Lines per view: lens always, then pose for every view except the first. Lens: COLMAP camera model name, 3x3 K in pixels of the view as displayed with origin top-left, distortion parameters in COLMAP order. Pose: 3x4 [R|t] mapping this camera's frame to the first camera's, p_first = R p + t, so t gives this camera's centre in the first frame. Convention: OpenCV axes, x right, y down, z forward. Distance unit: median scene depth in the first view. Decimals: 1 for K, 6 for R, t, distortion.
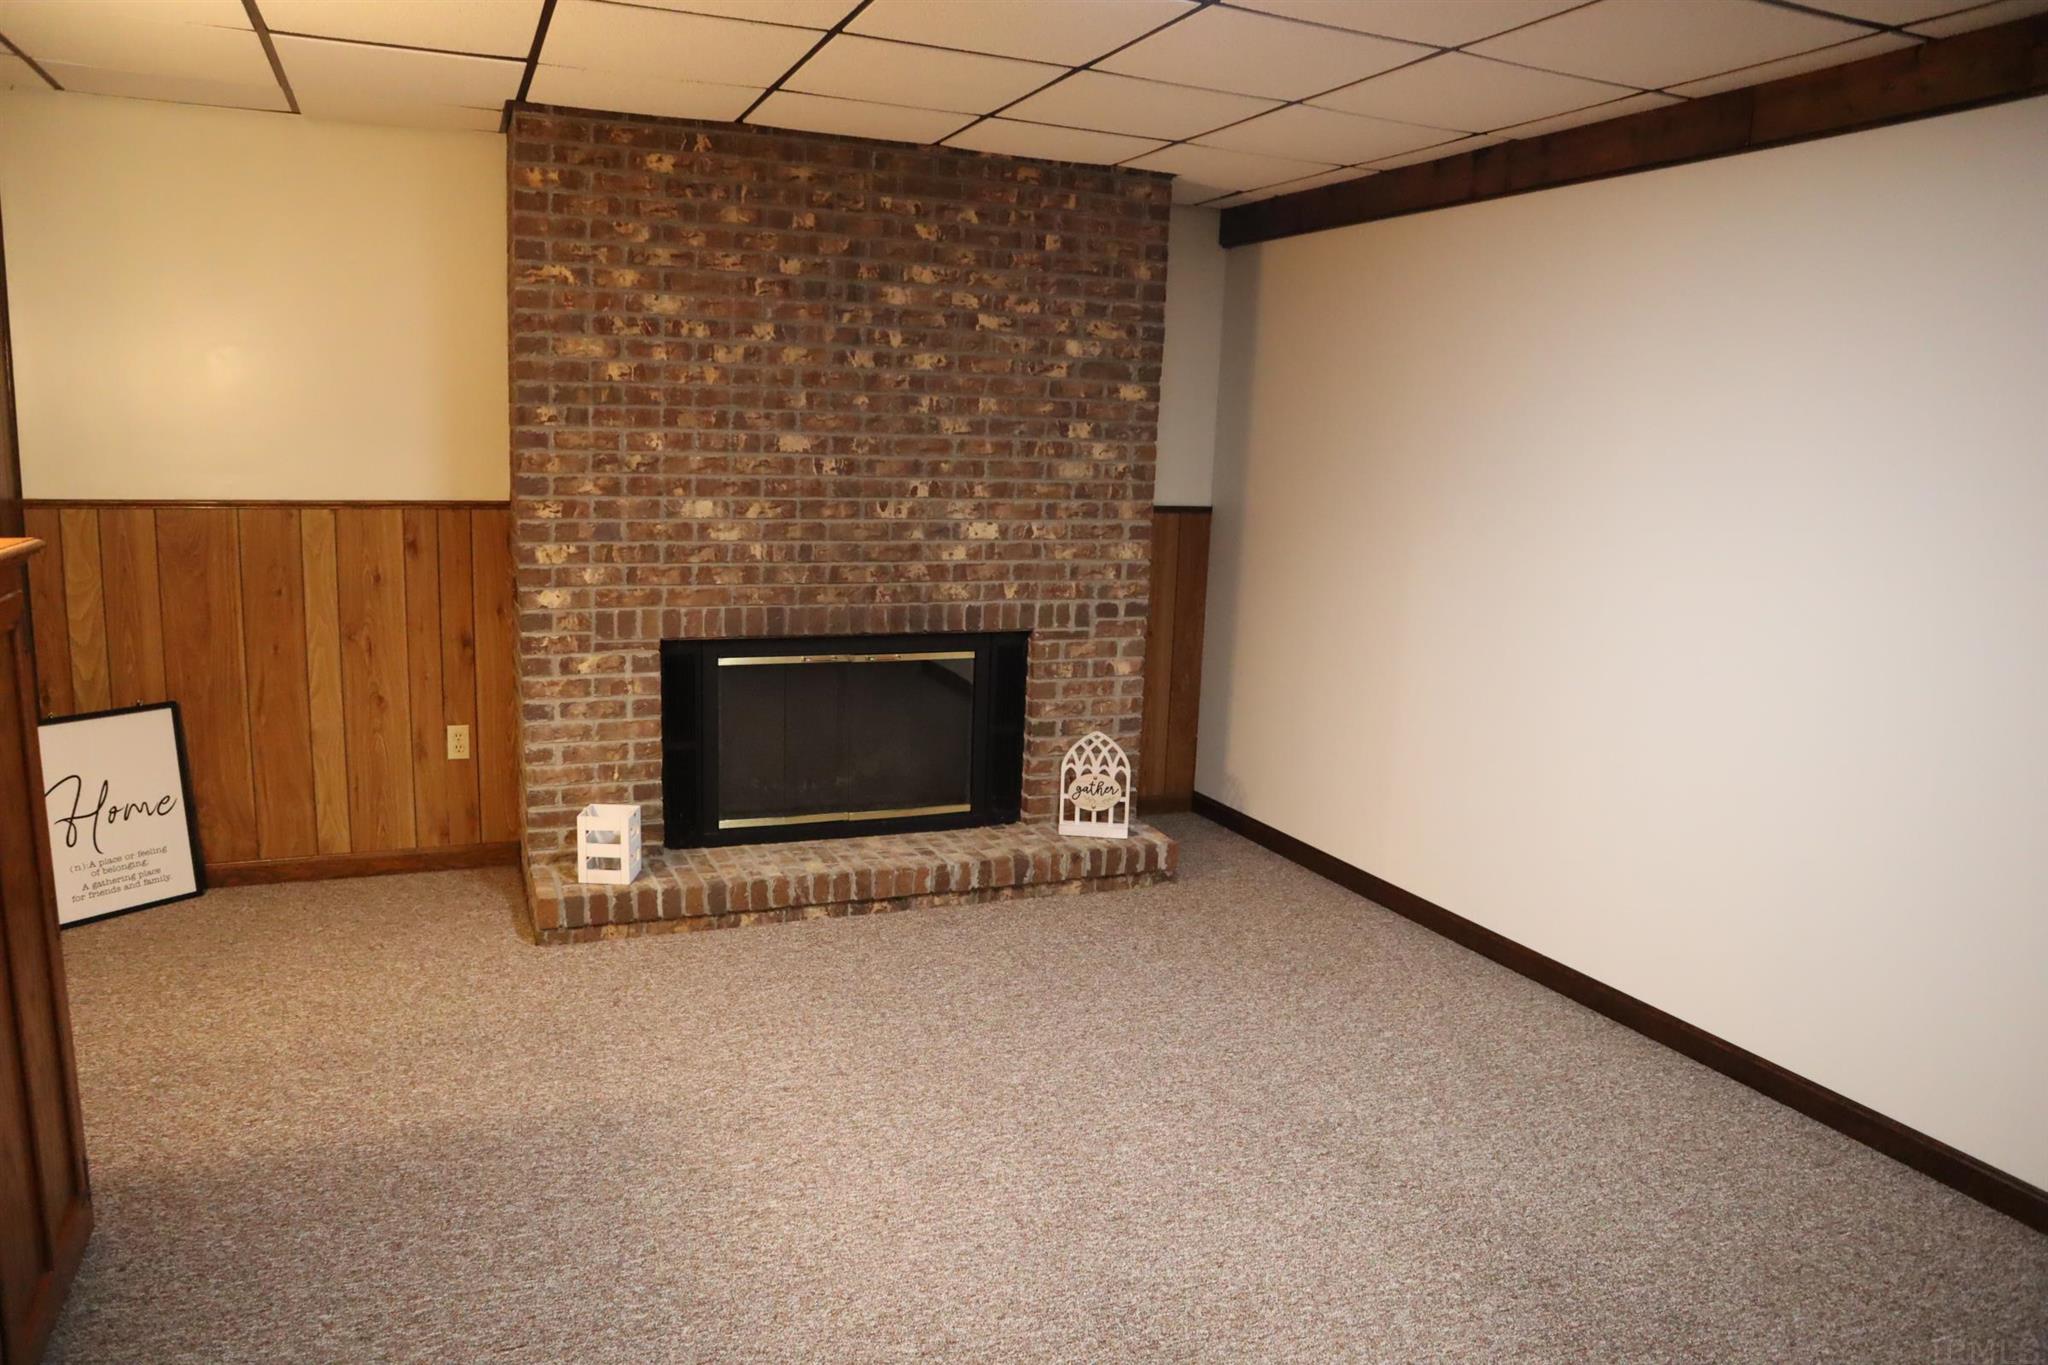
lens RADIAL K [[1416.5, 0, 1024.0], [0, 1416.5, 687.4], [0, 0, 1]] dist [-0.122581, 0.083816]
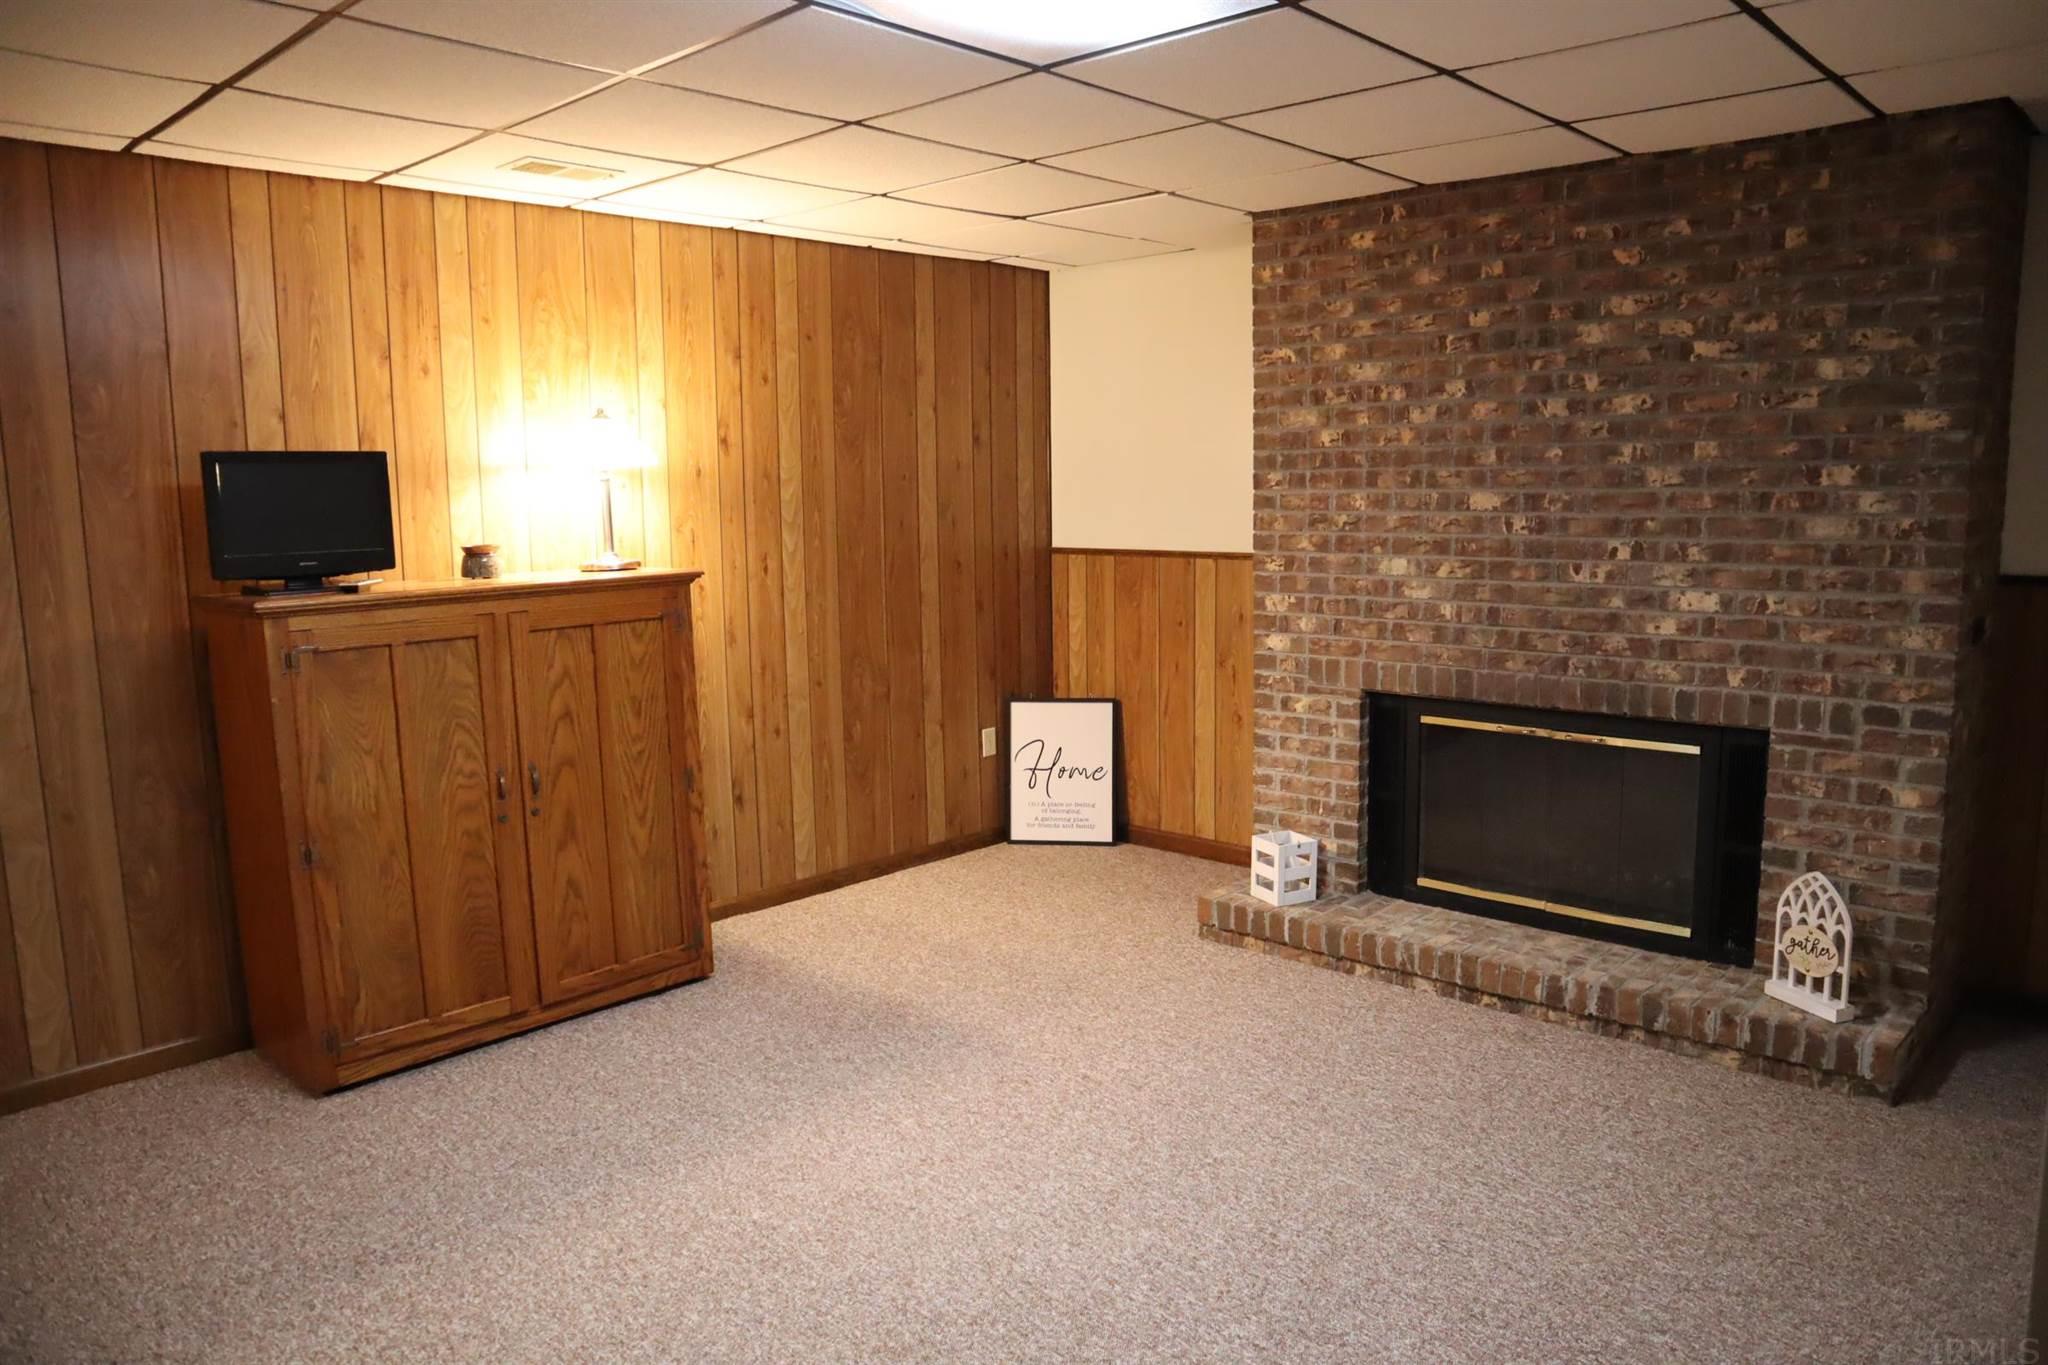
lens RADIAL K [[1416.5, 0, 1024.0], [0, 1416.5, 687.4], [0, 0, 1]] dist [-0.122581, 0.083816]
pose [[0.403765, 0.092966, -0.910127, 0.580150], [-0.125473, 0.991050, 0.045568, -0.050483], [0.906218, 0.095798, 0.411816, 0.328659]]
